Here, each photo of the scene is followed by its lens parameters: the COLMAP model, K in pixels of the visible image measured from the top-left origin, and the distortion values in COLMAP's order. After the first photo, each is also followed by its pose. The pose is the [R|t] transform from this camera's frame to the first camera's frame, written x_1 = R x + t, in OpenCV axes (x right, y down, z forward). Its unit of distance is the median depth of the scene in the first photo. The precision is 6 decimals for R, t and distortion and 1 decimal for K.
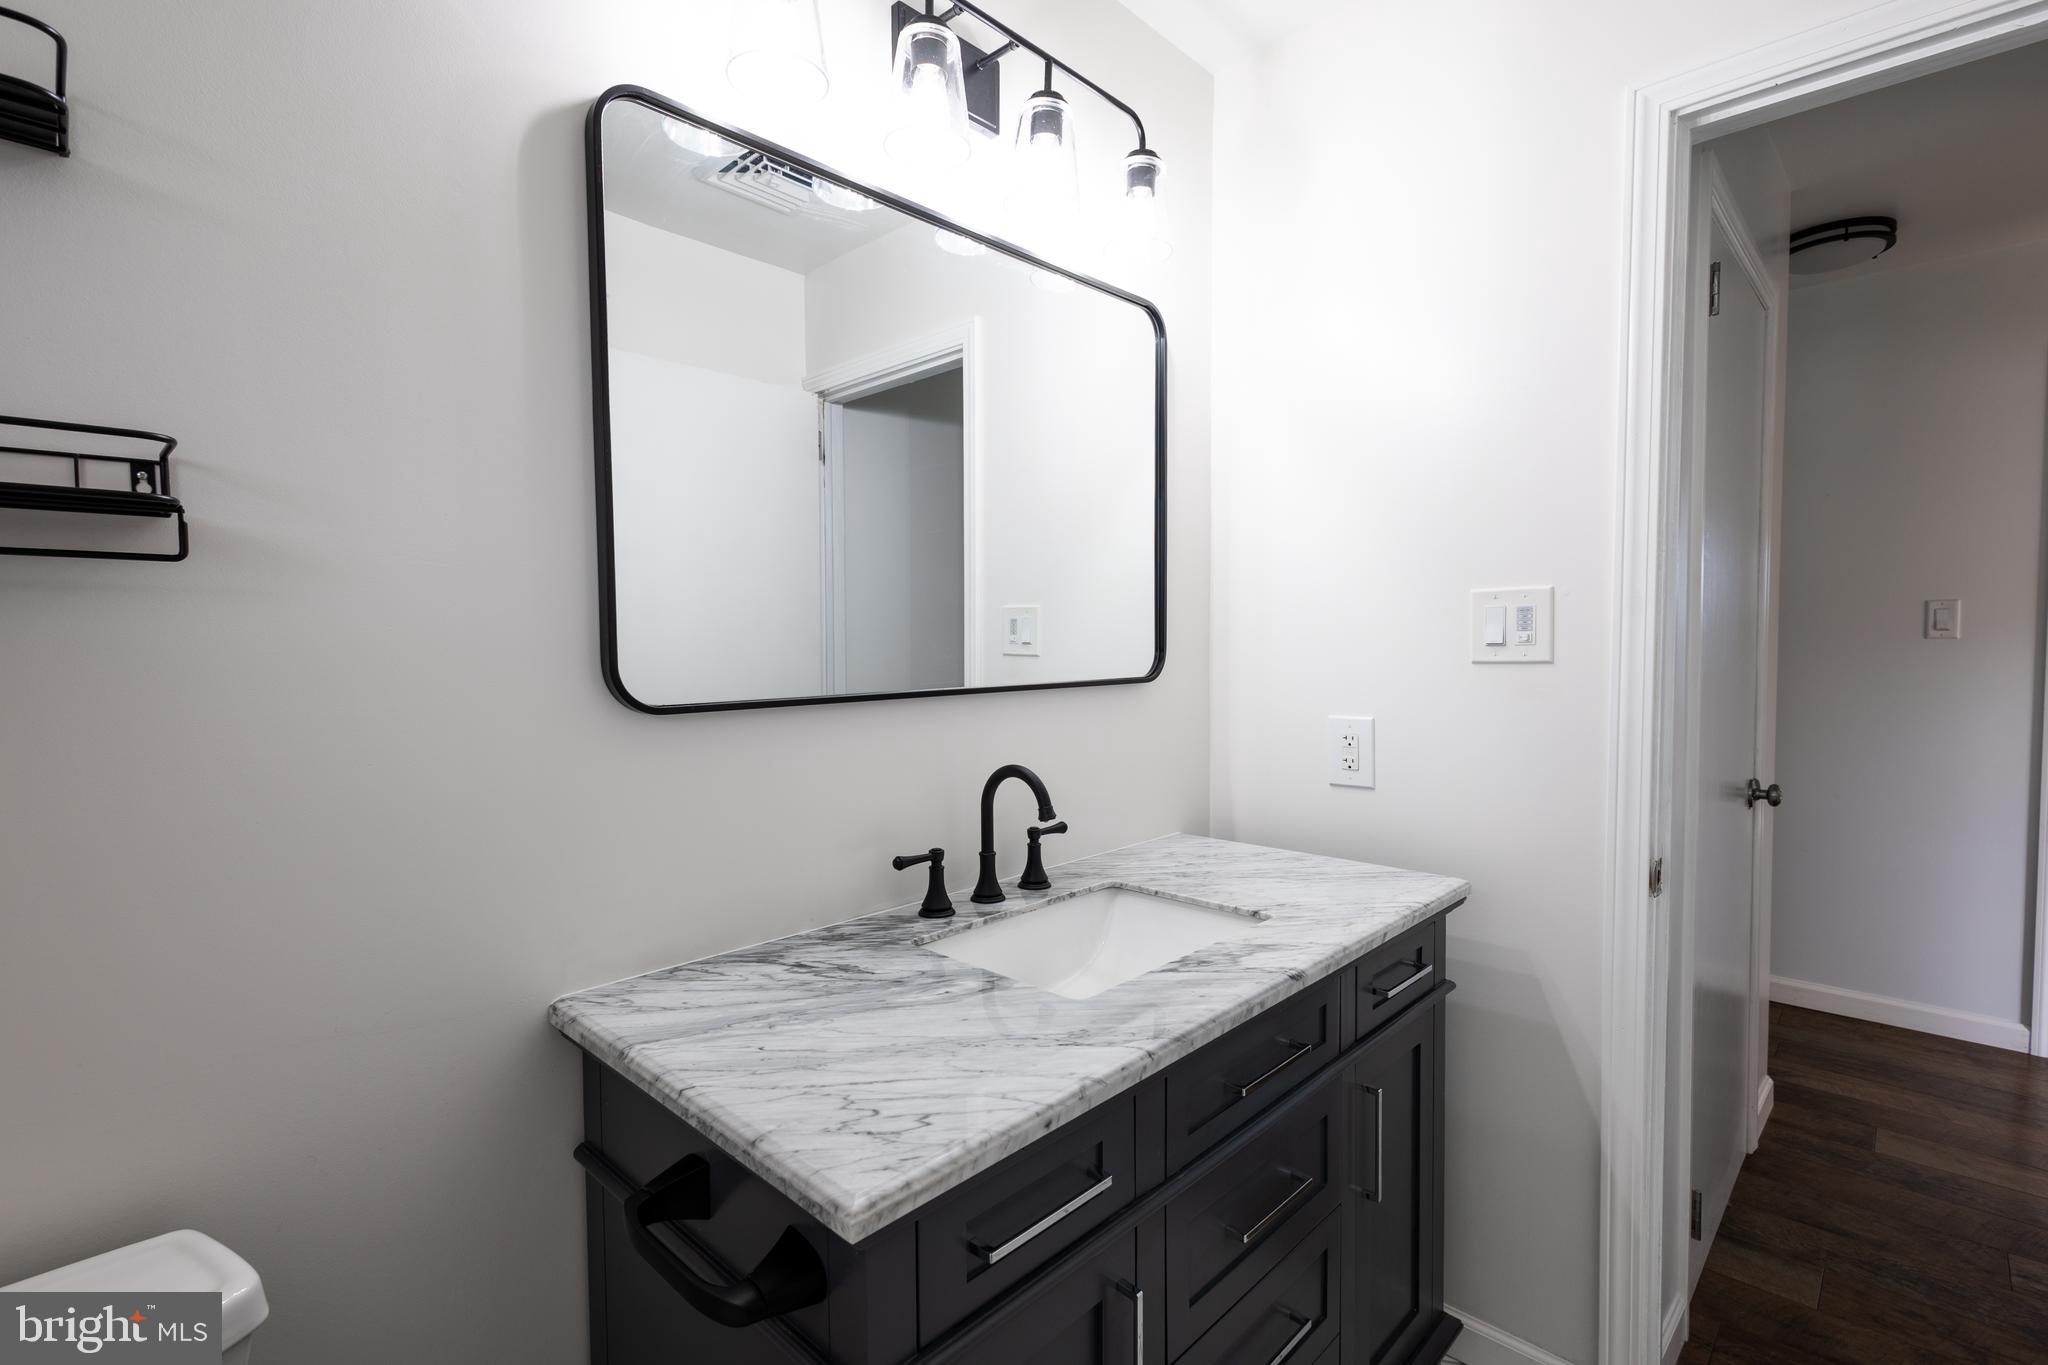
lens RADIAL K [[956.9, 0, 1022.3], [0, 956.9, 677.2], [0, 0, 1]] dist [-0.000486, 0.000367]
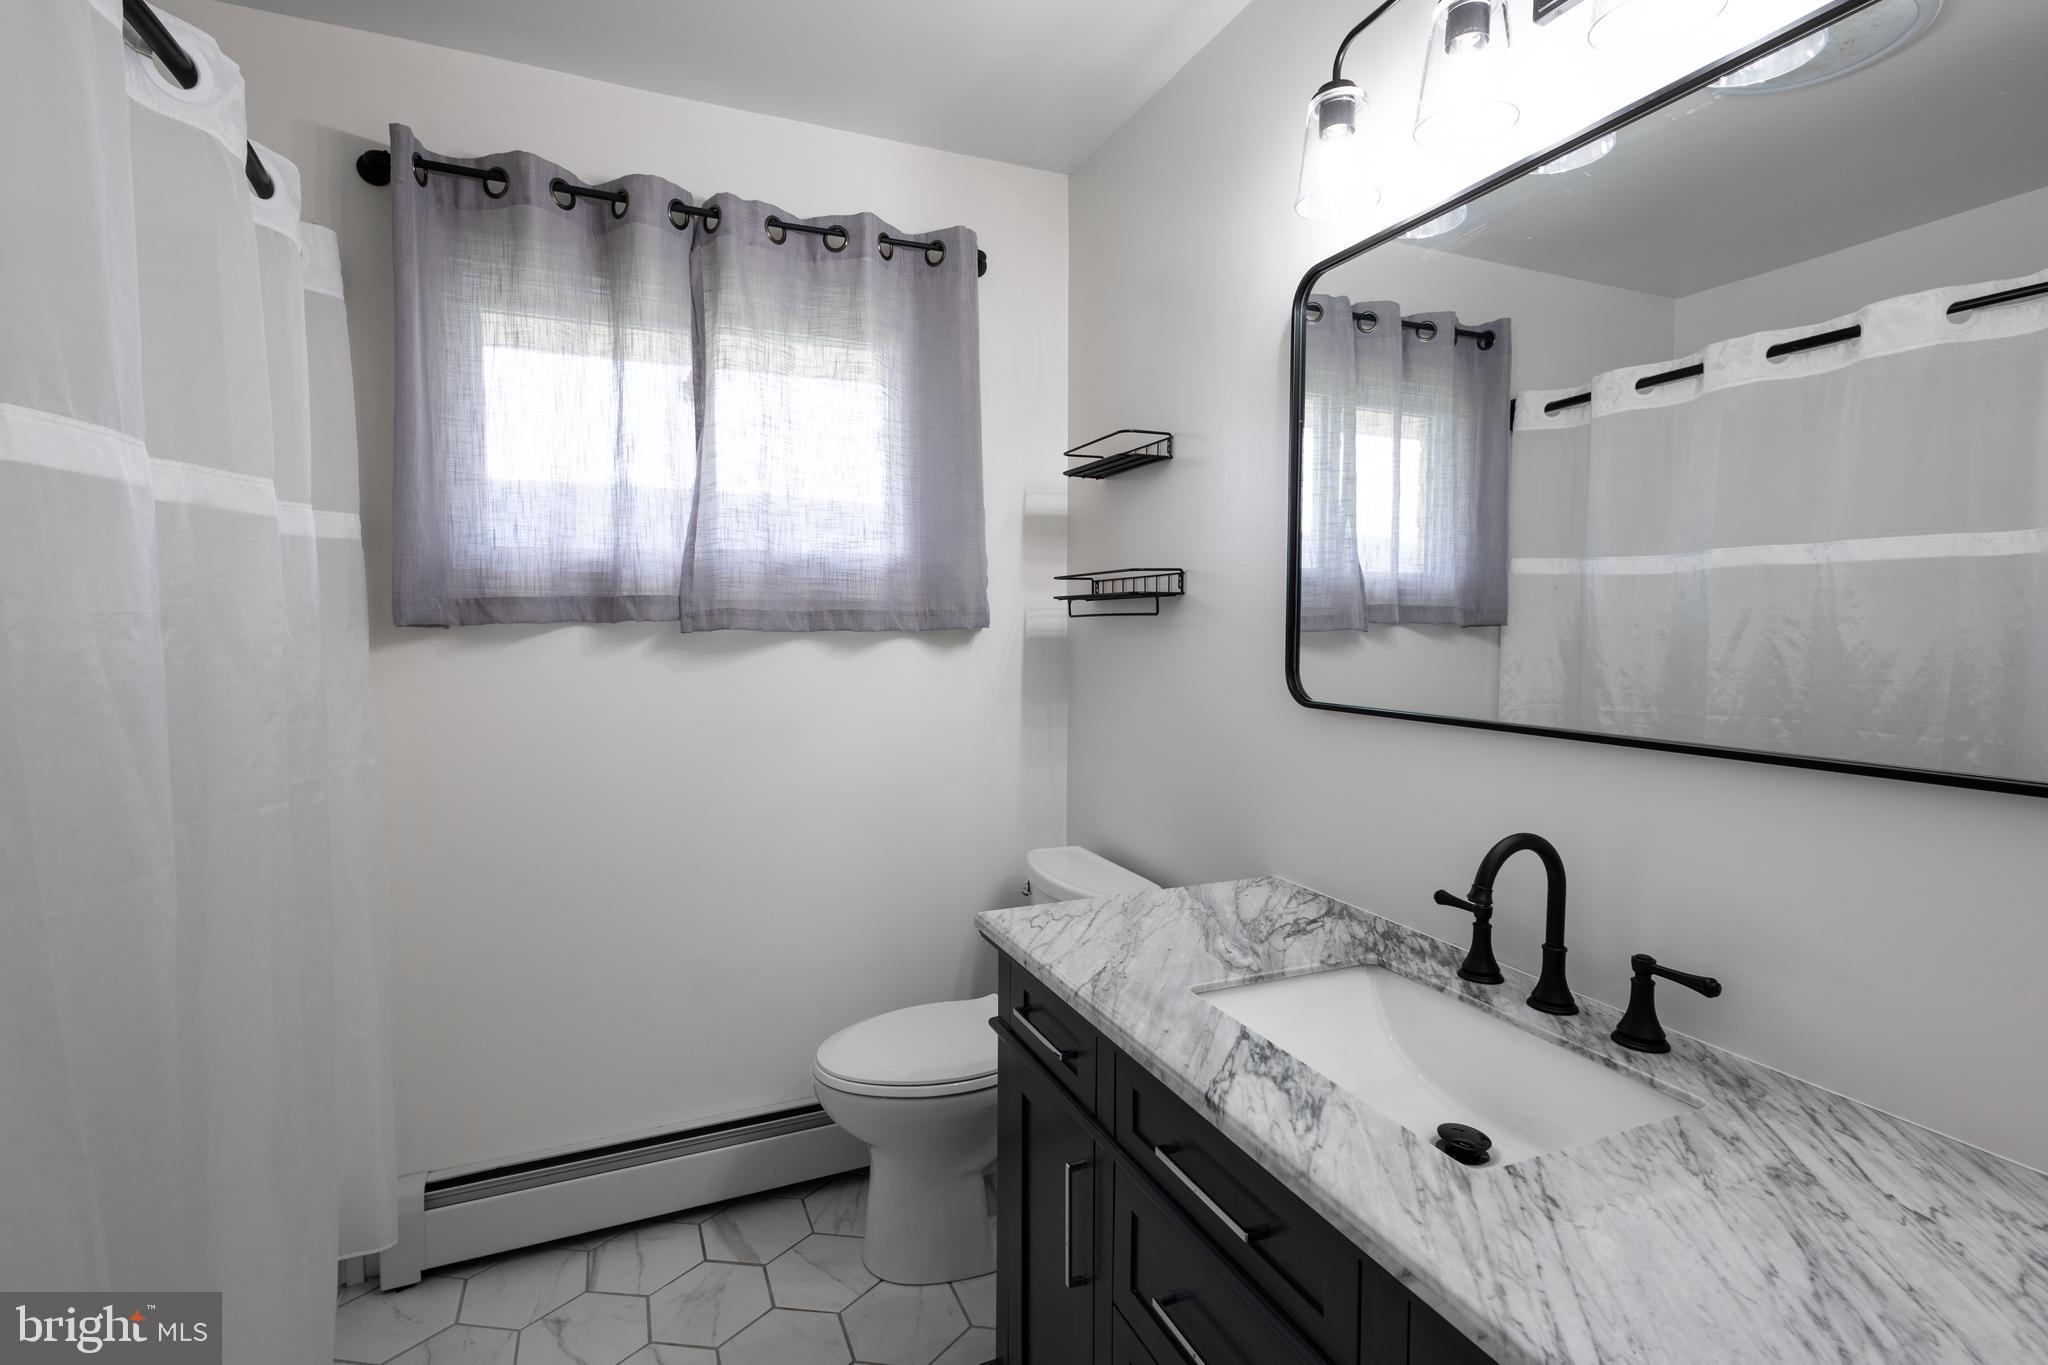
lens RADIAL K [[956.9, 0, 1022.7], [0, 956.9, 677.8], [0, 0, 1]] dist [-0.000486, 0.000367]
pose [[-0.388680, 0.060705, -0.919371, 1.047463], [-0.039460, 0.995815, 0.082435, -0.102019], [0.920527, 0.068320, -0.384658, 1.119238]]
